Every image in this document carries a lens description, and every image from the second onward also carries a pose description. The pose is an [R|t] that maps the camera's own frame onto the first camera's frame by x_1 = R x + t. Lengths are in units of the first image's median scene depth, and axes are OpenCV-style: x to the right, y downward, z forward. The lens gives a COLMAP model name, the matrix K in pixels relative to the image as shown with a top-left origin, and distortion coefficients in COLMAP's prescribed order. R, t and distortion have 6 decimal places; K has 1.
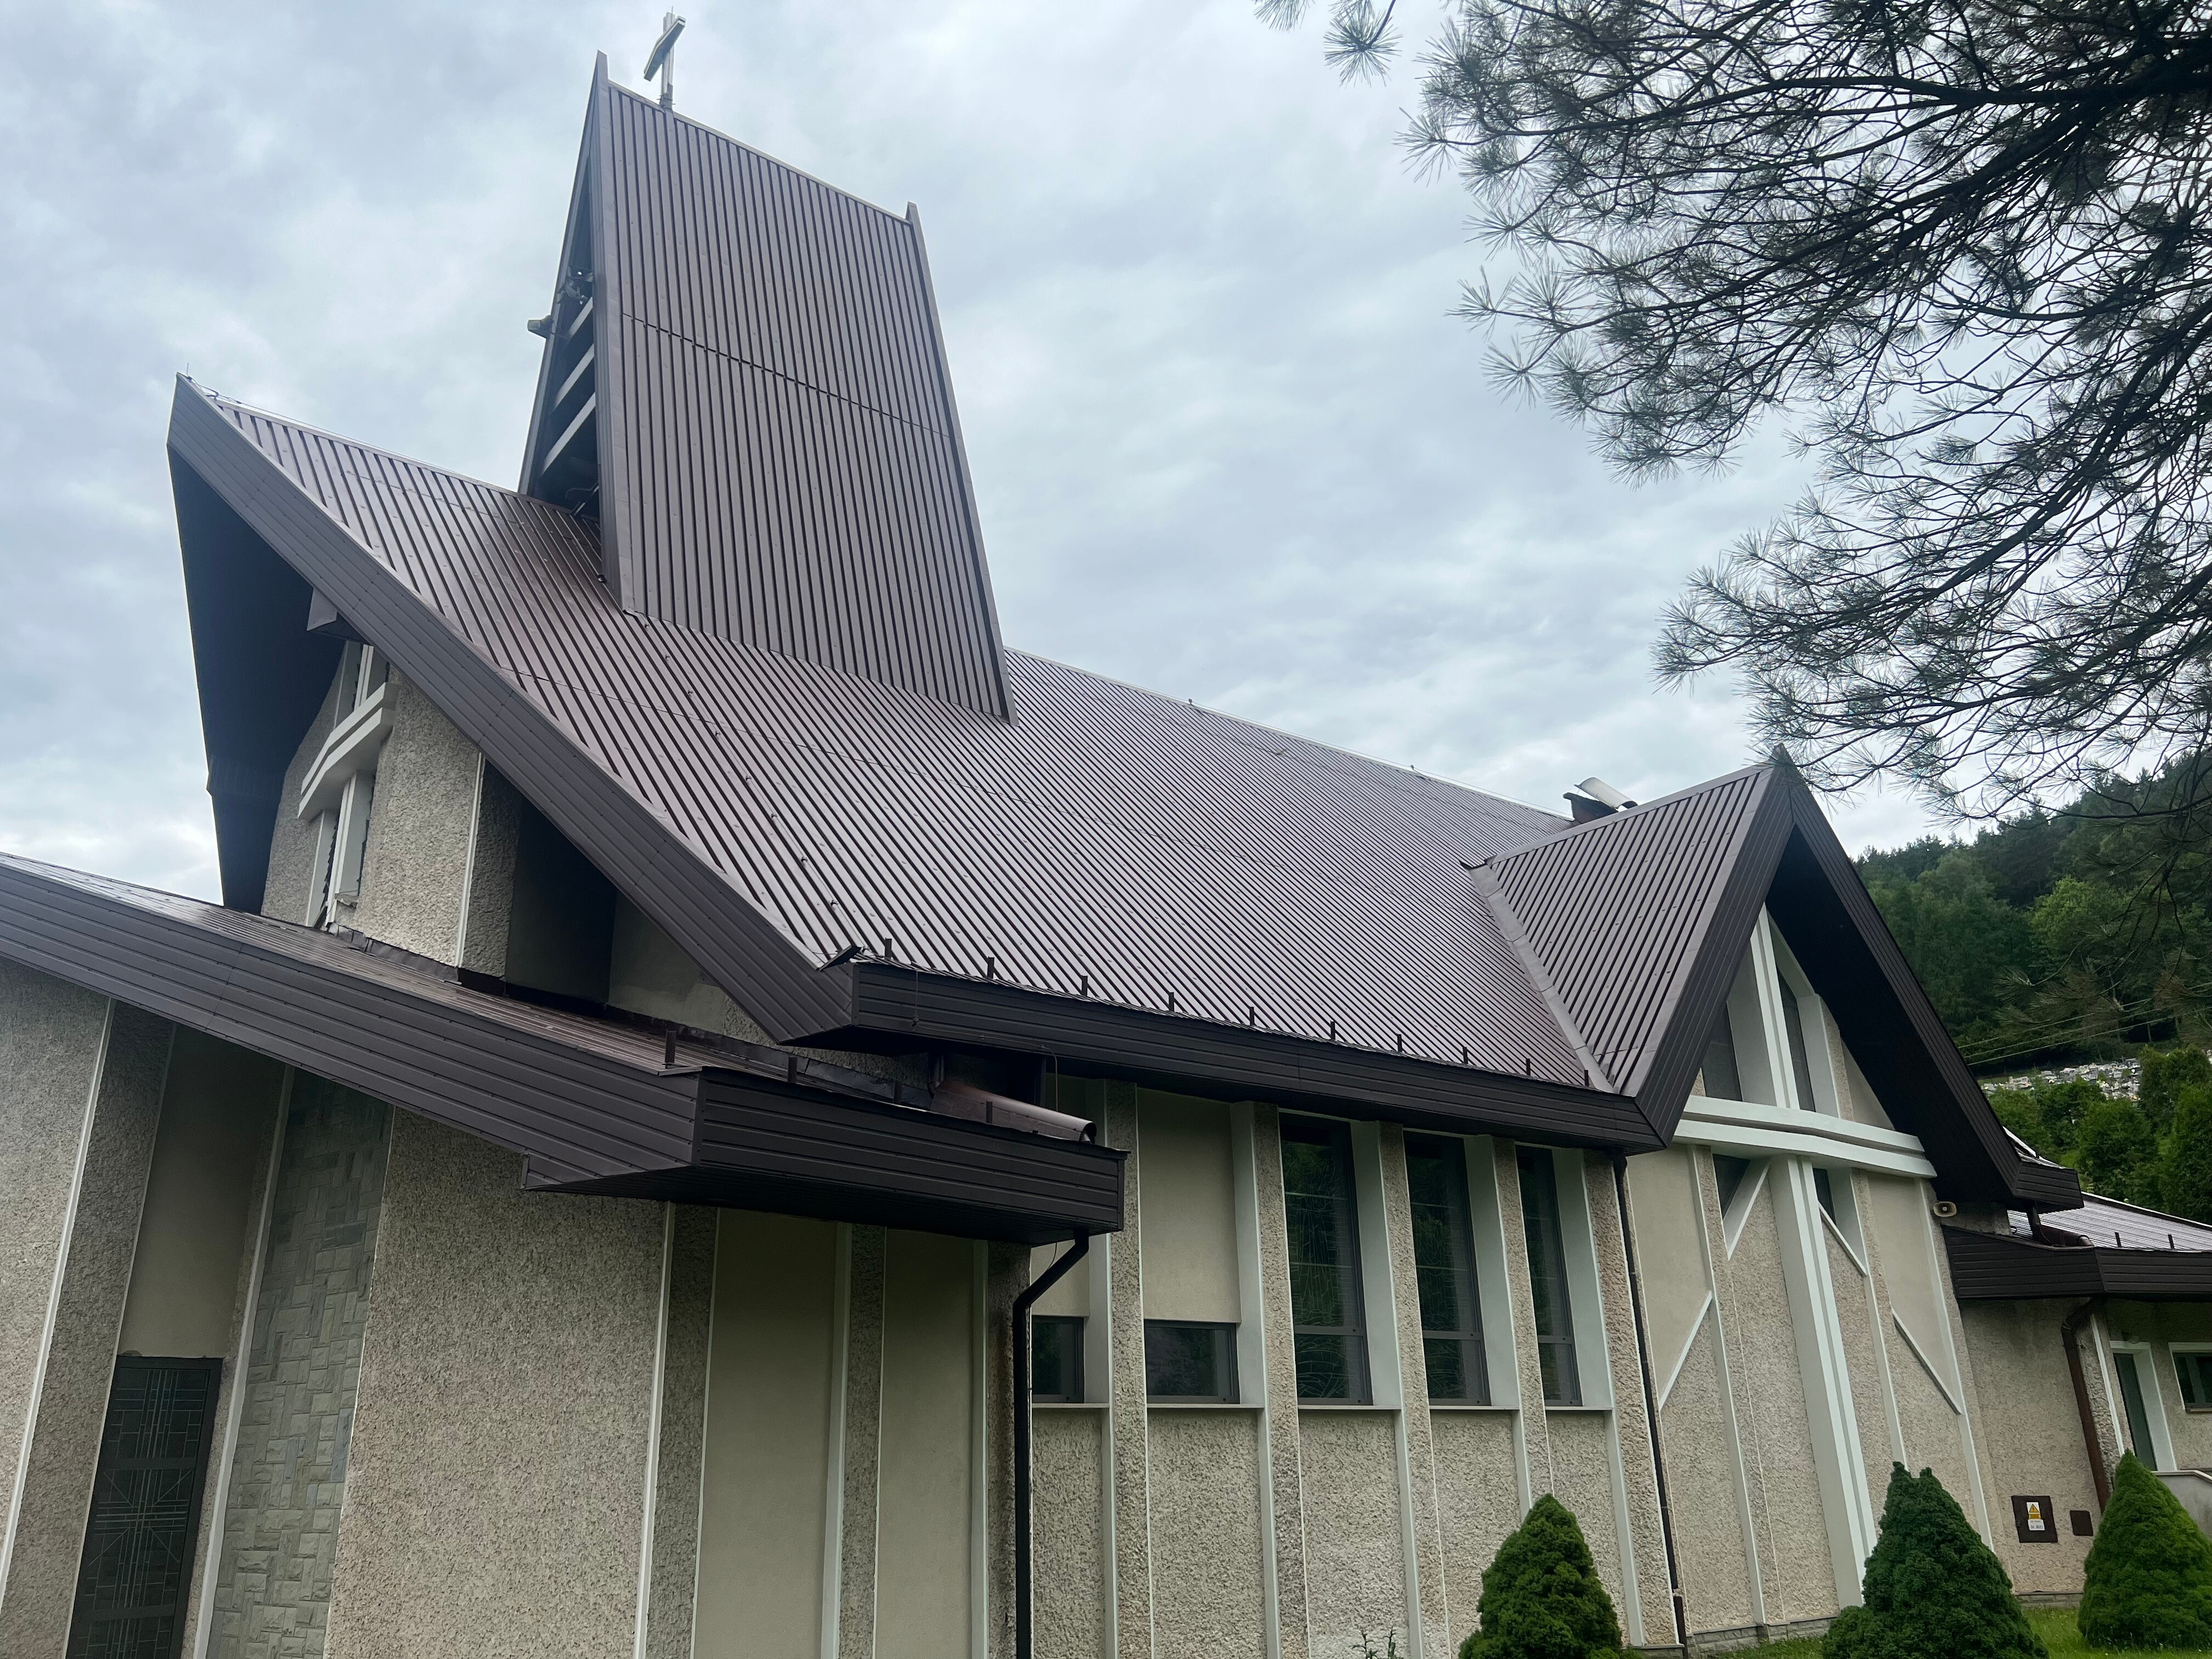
lens RADIAL K [[1672.5, 0, 1109.2], [0, 1672.5, 840.9], [0, 0, 1]] dist [0.049583, -0.040844]
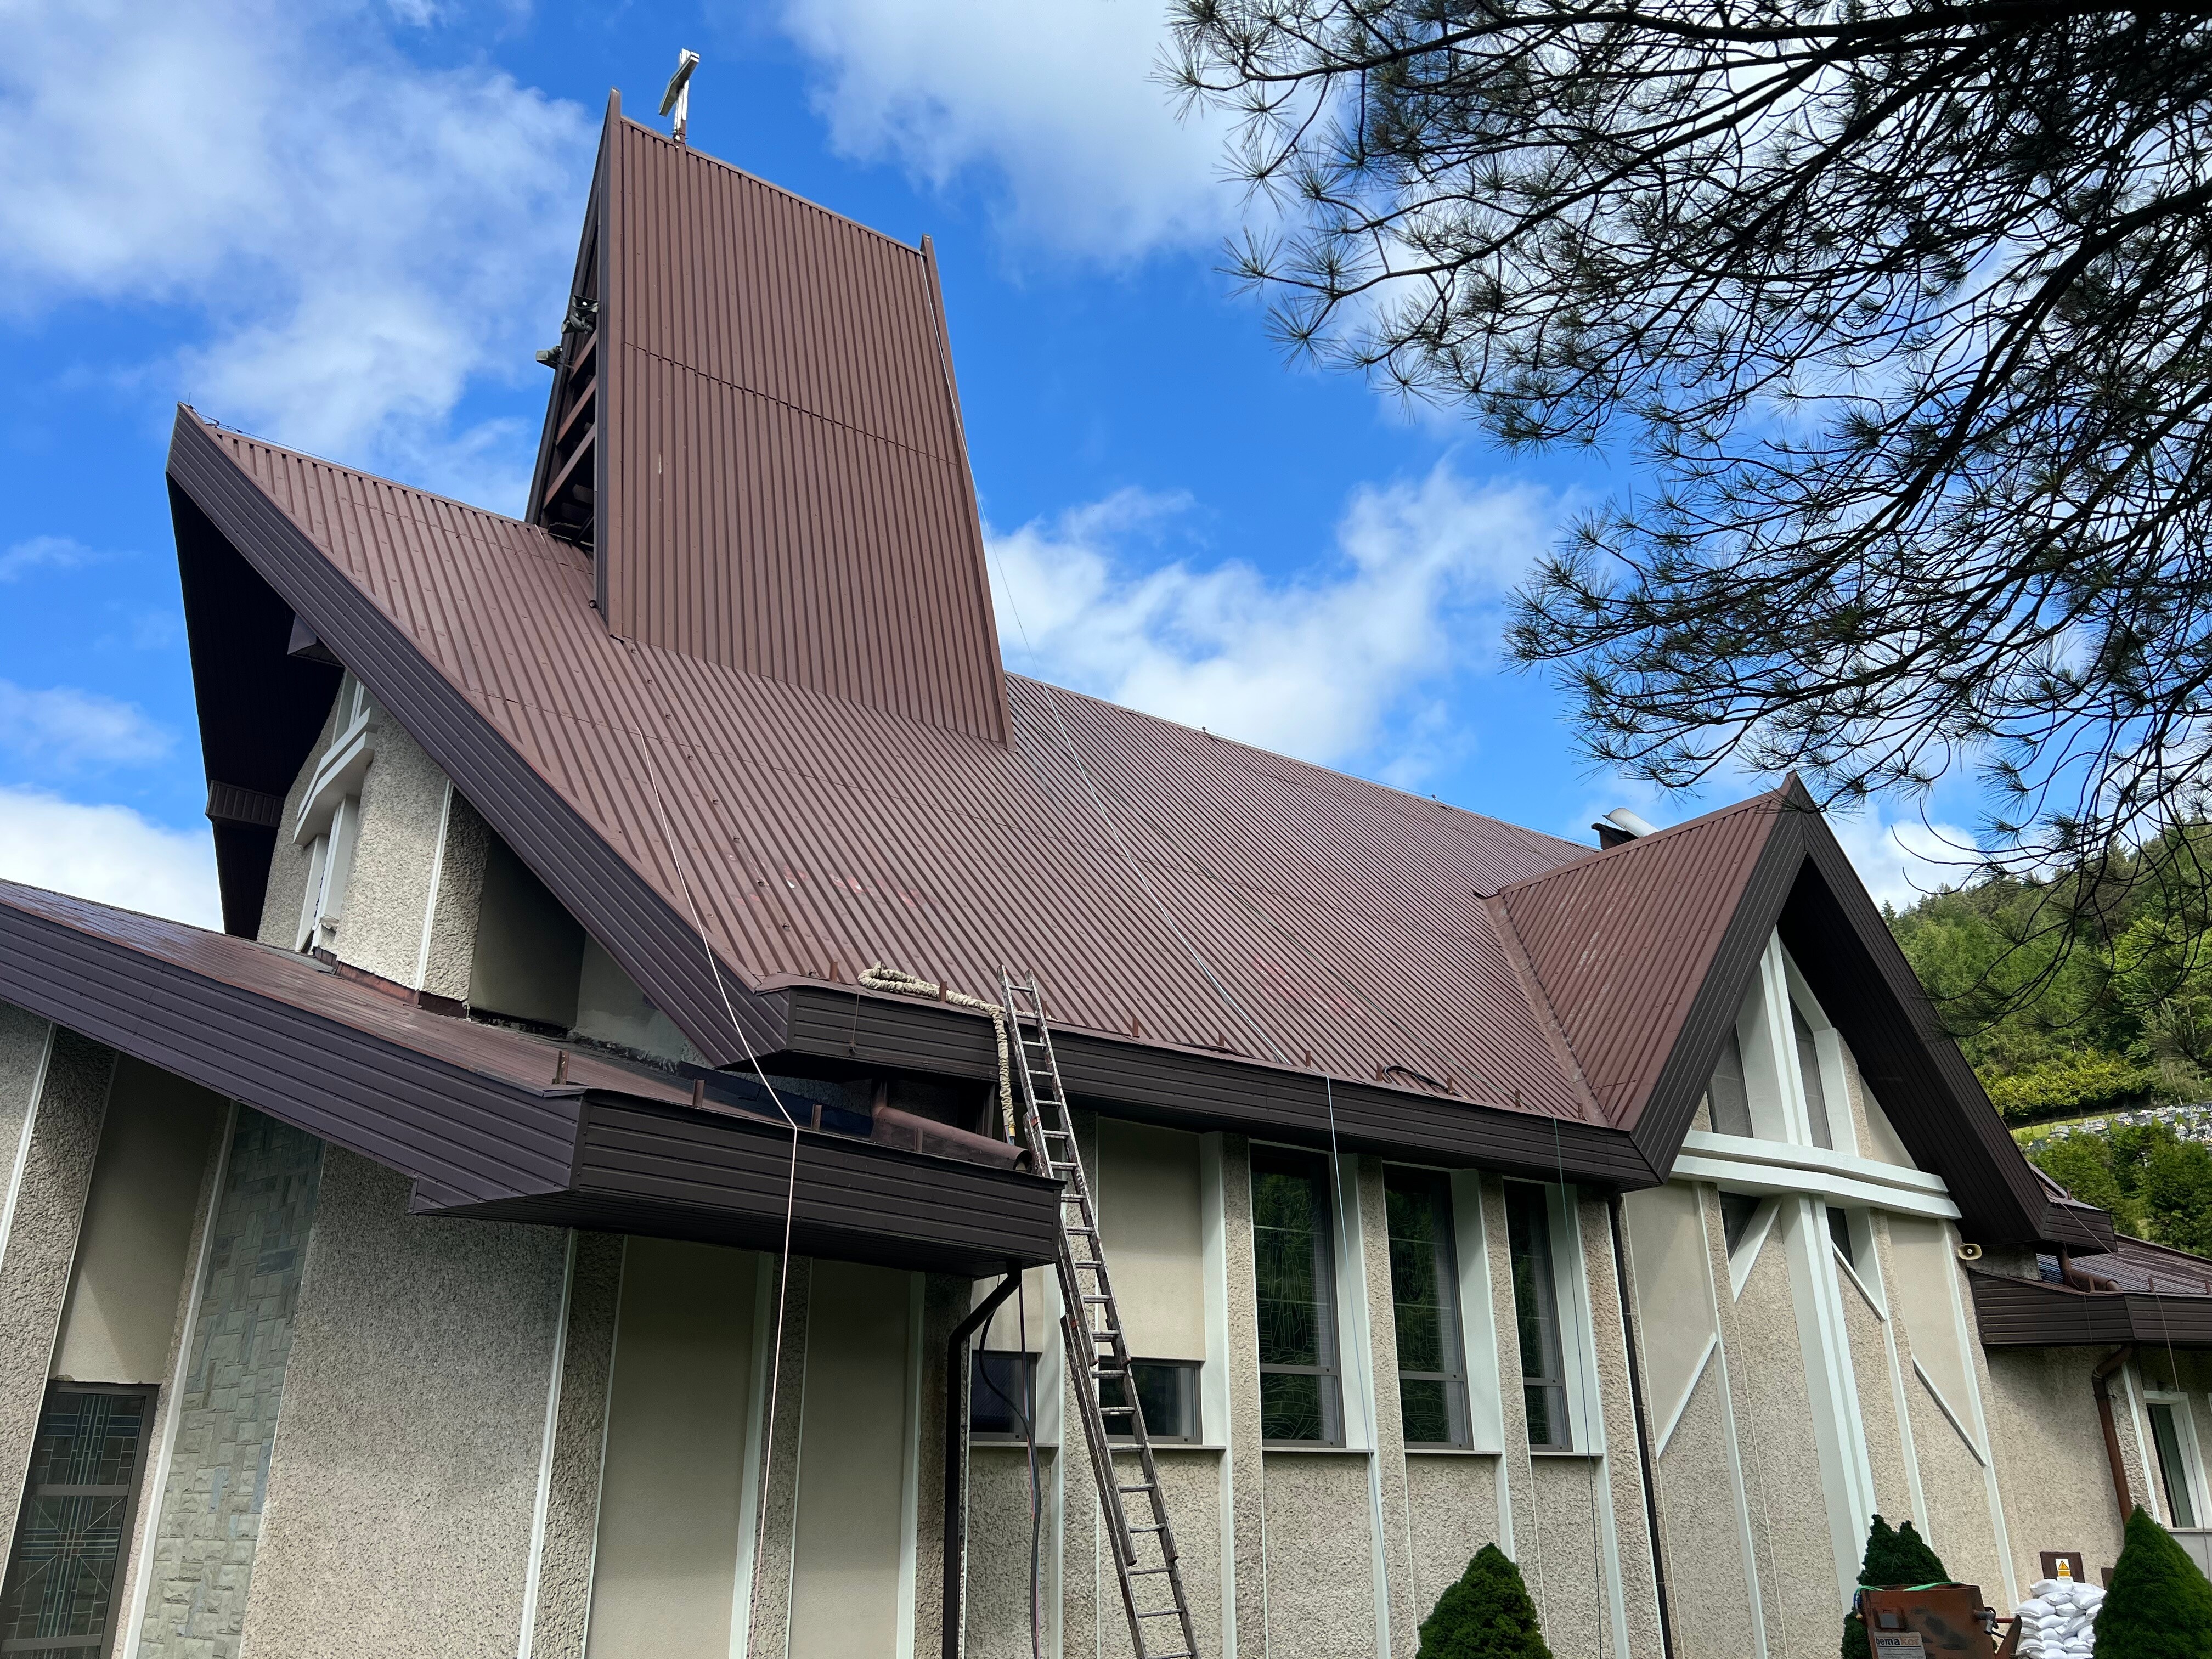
lens RADIAL K [[1672.5, 0, 1118.0], [0, 1672.5, 837.1], [0, 0, 1]] dist [0.049583, -0.040844]
pose [[0.999493, 0.001711, -0.031790, 0.055841], [-0.002437, 0.999736, -0.022829, 0.006203], [0.031742, 0.022895, 0.999234, 0.018690]]
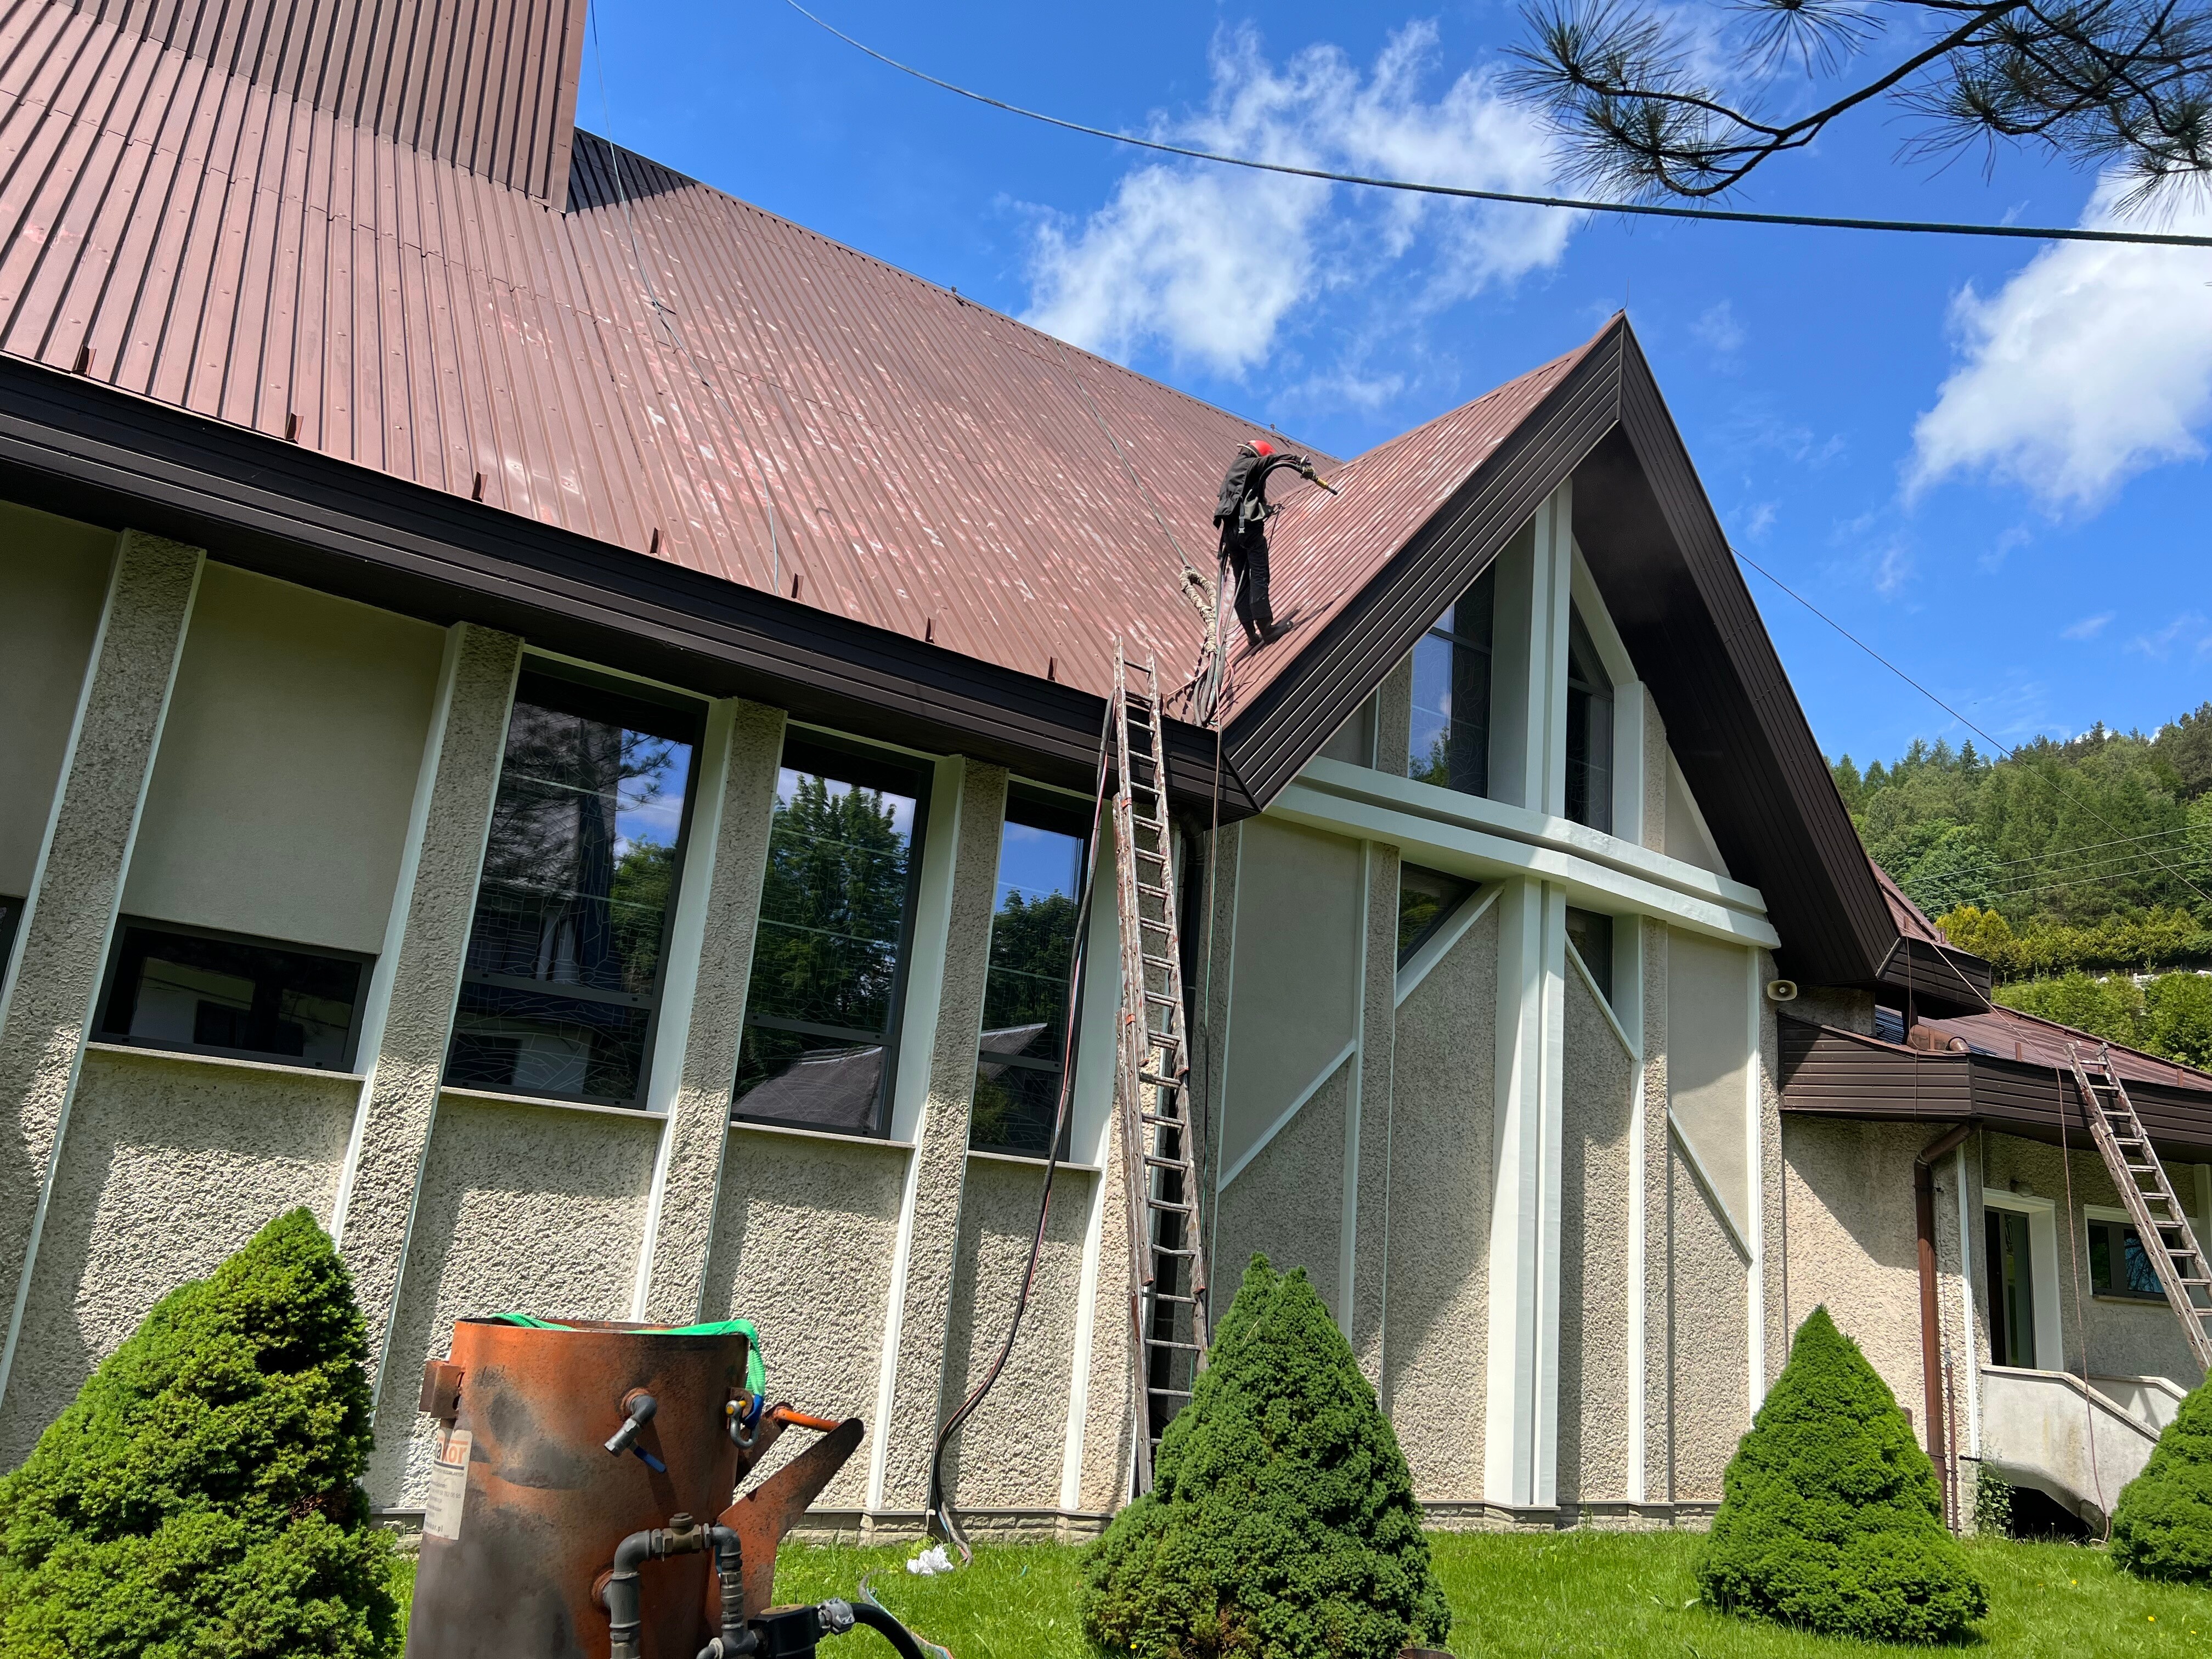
lens RADIAL K [[1672.5, 0, 1100.1], [0, 1672.5, 847.6], [0, 0, 1]] dist [0.049583, -0.040844]
pose [[0.992514, 0.091830, -0.080515, 0.376194], [-0.082720, 0.990485, 0.109982, 0.149295], [0.089848, -0.102498, 0.990667, 0.386433]]
